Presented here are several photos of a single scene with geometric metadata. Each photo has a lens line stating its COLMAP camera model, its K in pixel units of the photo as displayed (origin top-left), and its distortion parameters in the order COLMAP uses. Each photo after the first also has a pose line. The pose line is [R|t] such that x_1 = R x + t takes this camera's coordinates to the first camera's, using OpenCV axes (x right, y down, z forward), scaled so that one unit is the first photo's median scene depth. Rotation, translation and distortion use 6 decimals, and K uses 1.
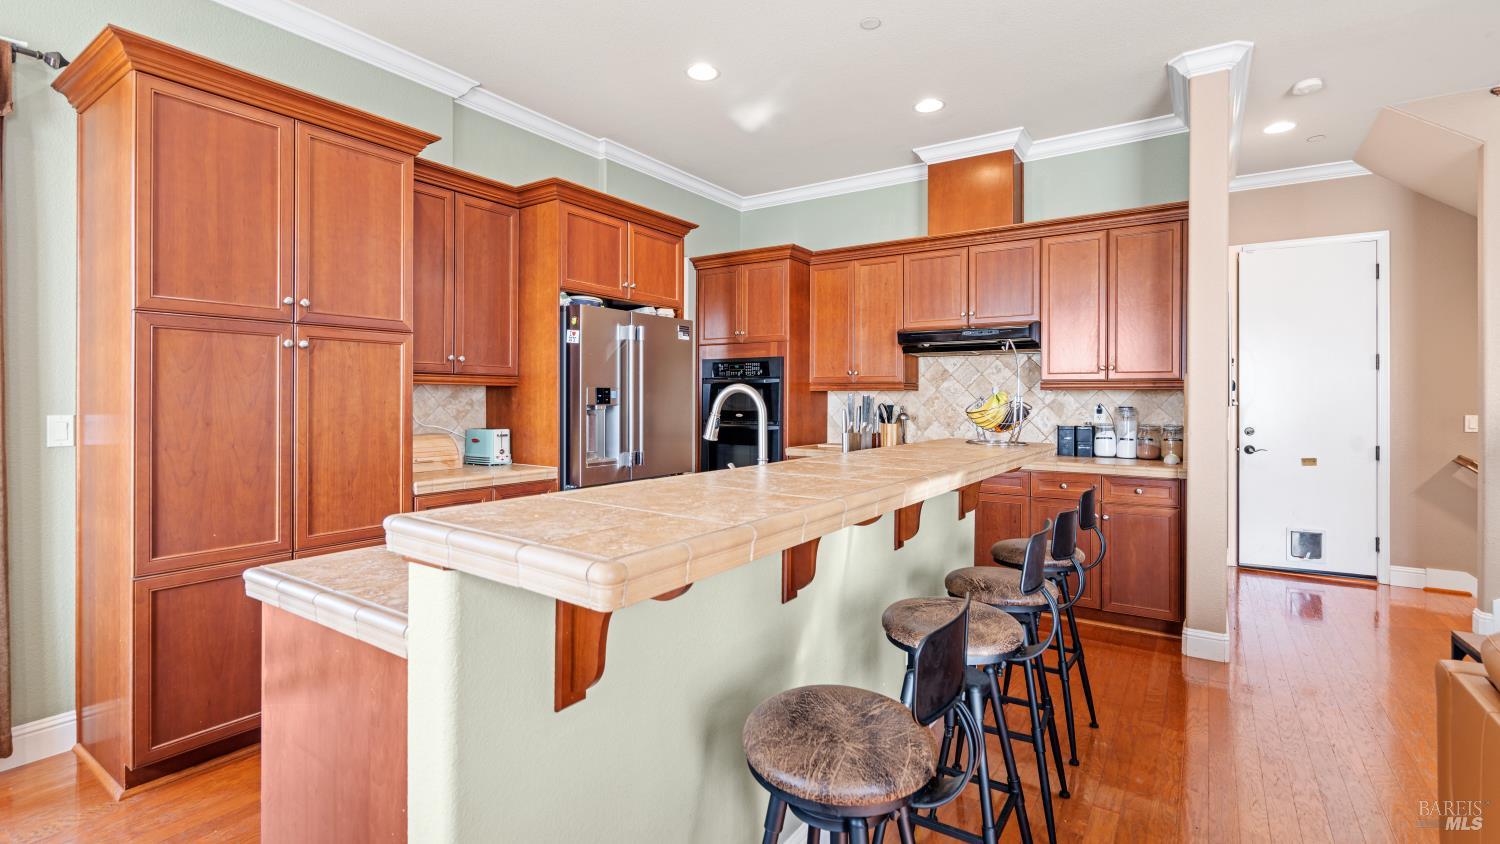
lens RADIAL K [[685.2, 0, 743.1], [0, 685.2, 407.4], [0, 0, 1]] dist [-0.002316, -0.000151]
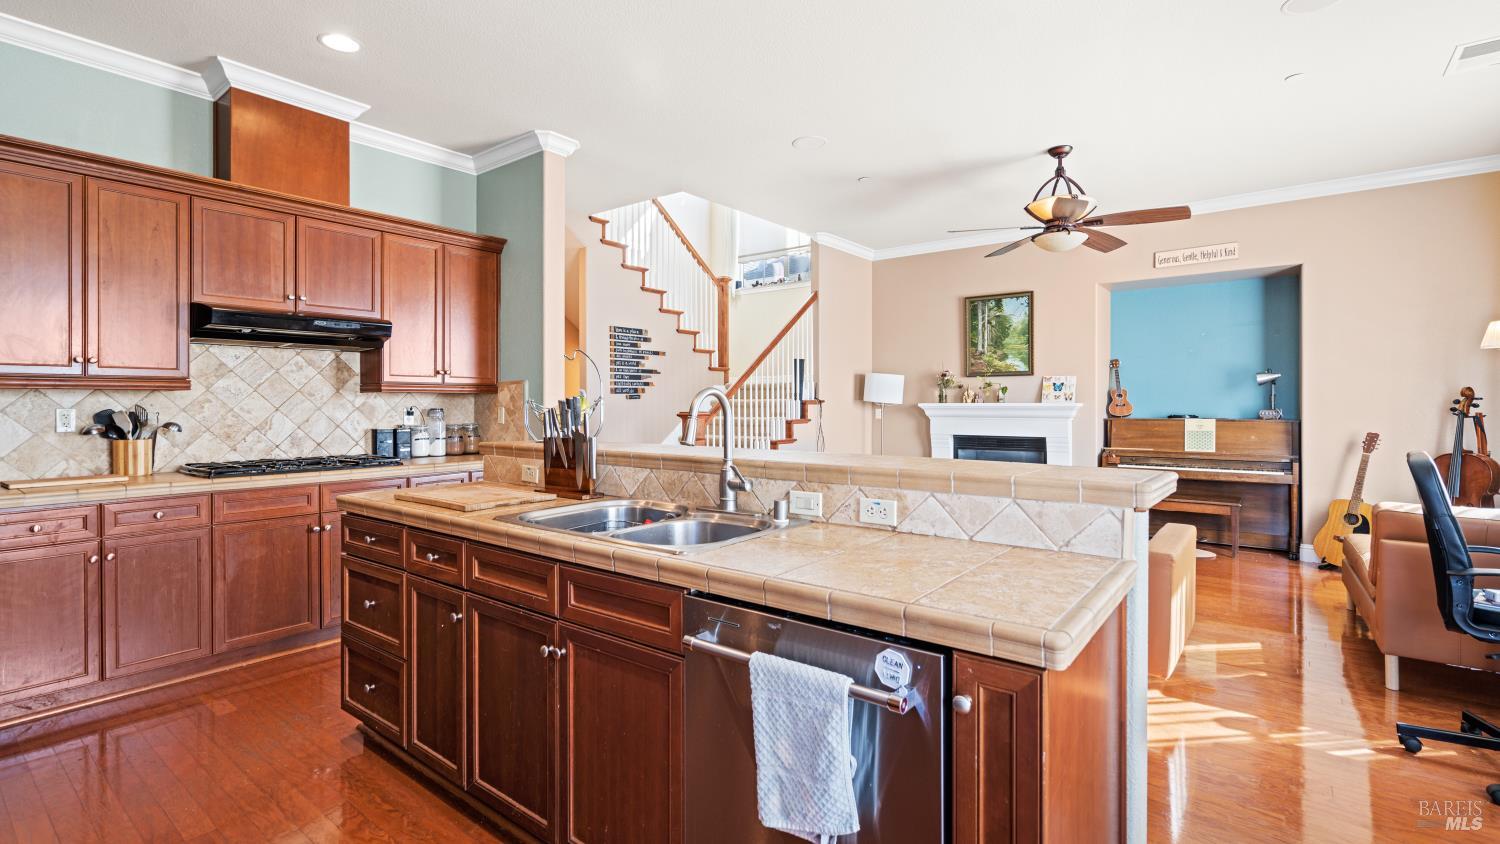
lens RADIAL K [[685.2, 0, 749.4], [0, 685.2, 412.0], [0, 0, 1]] dist [-0.002316, -0.000151]
pose [[0.059805, -0.019262, 0.998024, -0.460720], [0.012014, 0.999755, 0.018576, -0.009170], [-0.998138, 0.010879, 0.060022, 0.415895]]
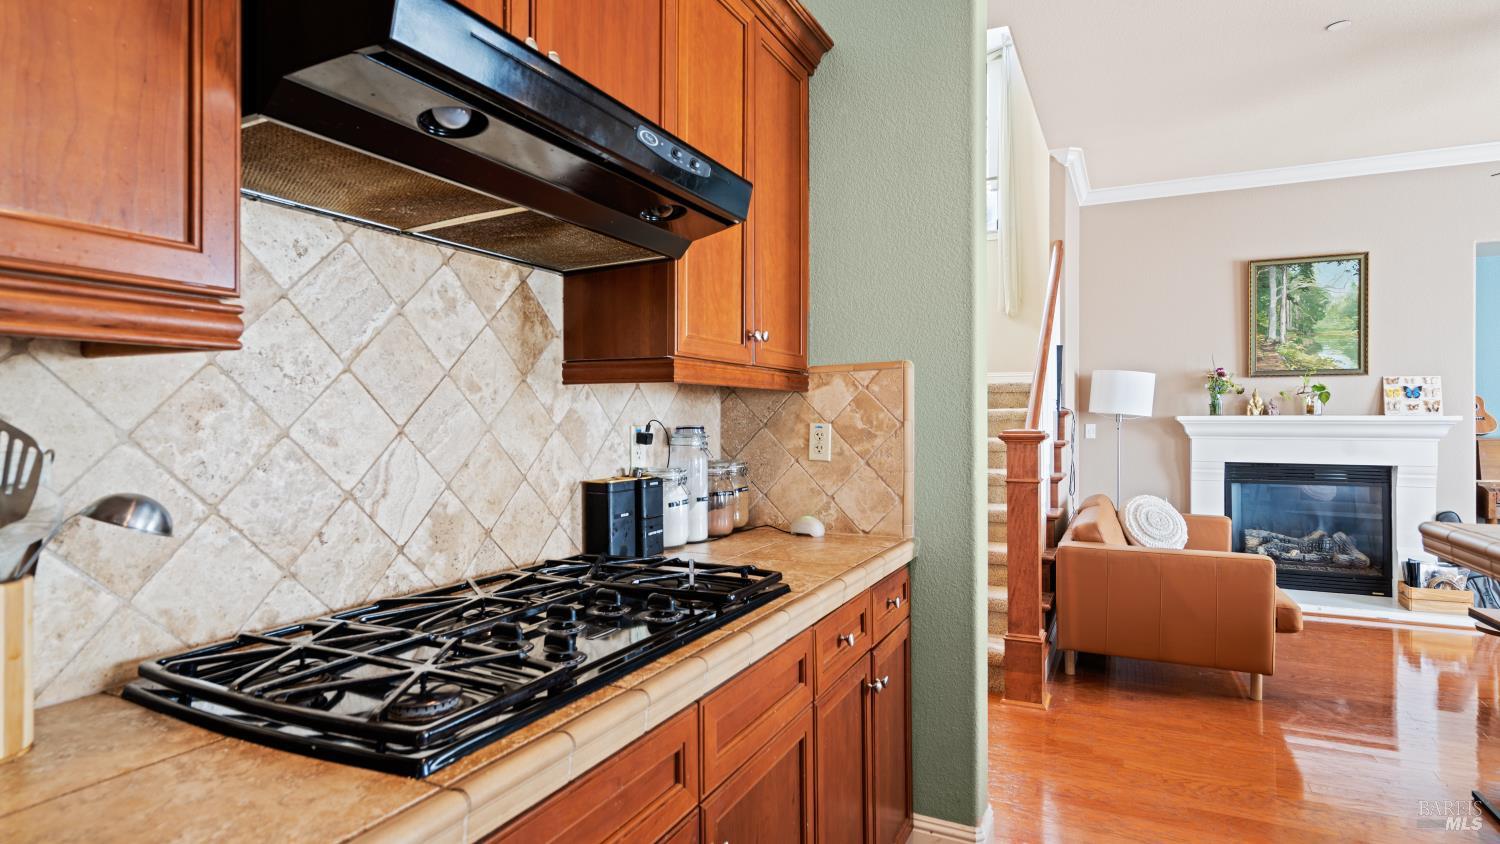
lens RADIAL K [[797.3, 0, 753.6], [0, 797.3, 415.1], [0, 0, 1]] dist [-0.003529, 0.000159]
pose [[-0.156013, -0.005287, 0.987741, 0.036135], [0.009213, 0.999934, 0.006808, -0.010904], [-0.987712, 0.010162, -0.155954, 0.977102]]
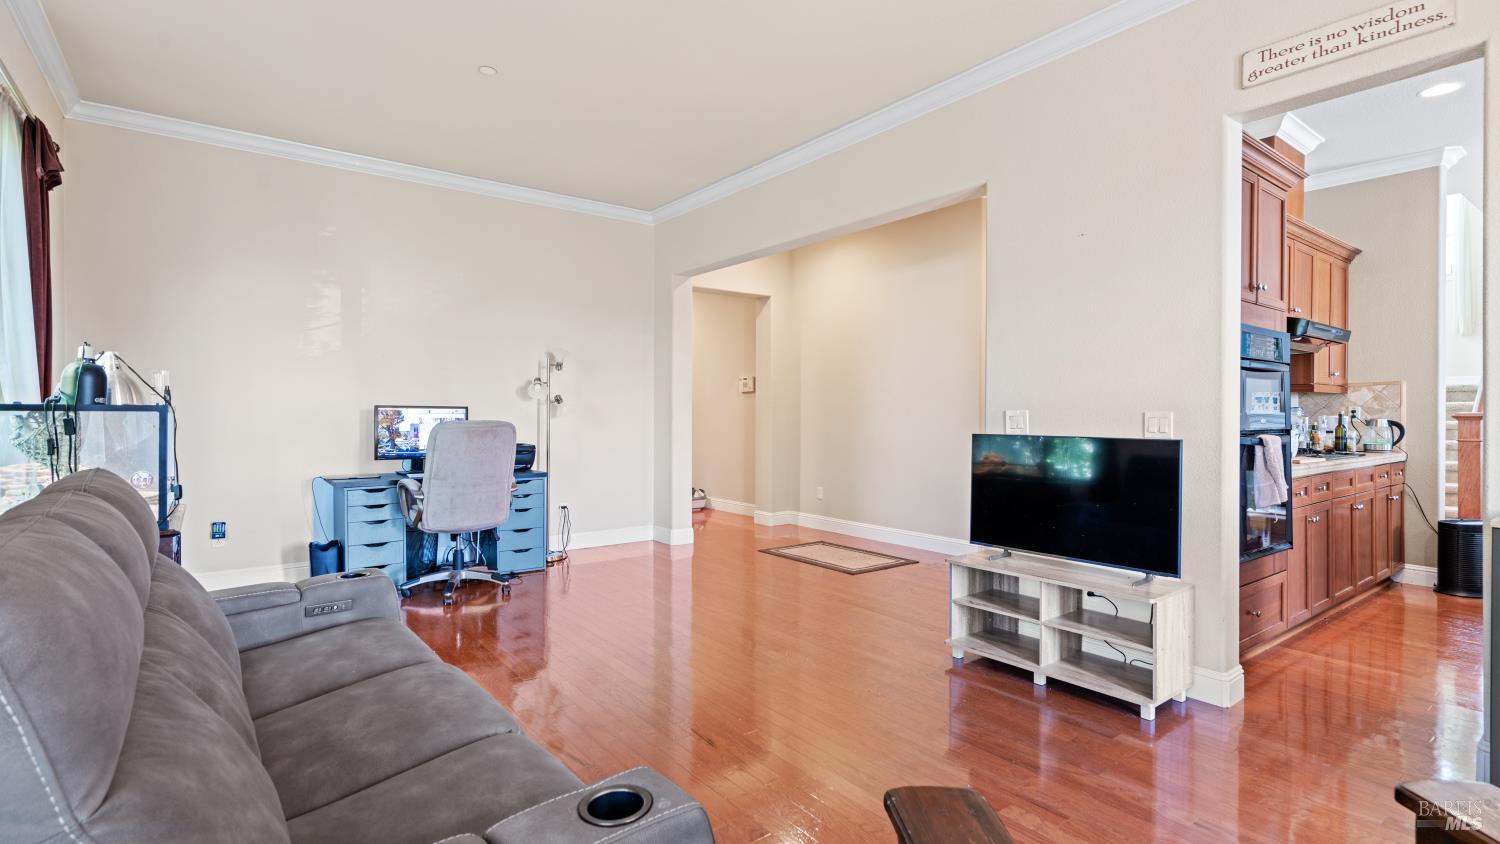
lens RADIAL K [[721.3, 0, 749.3], [0, 721.3, 418.9], [0, 0, 1]] dist [0.002819, 0.000364]
pose [[0.312916, -0.011583, 0.949710, -0.872694], [0.010259, 0.999909, 0.008815, -0.002034], [-0.949725, 0.006984, 0.313006, 1.417209]]
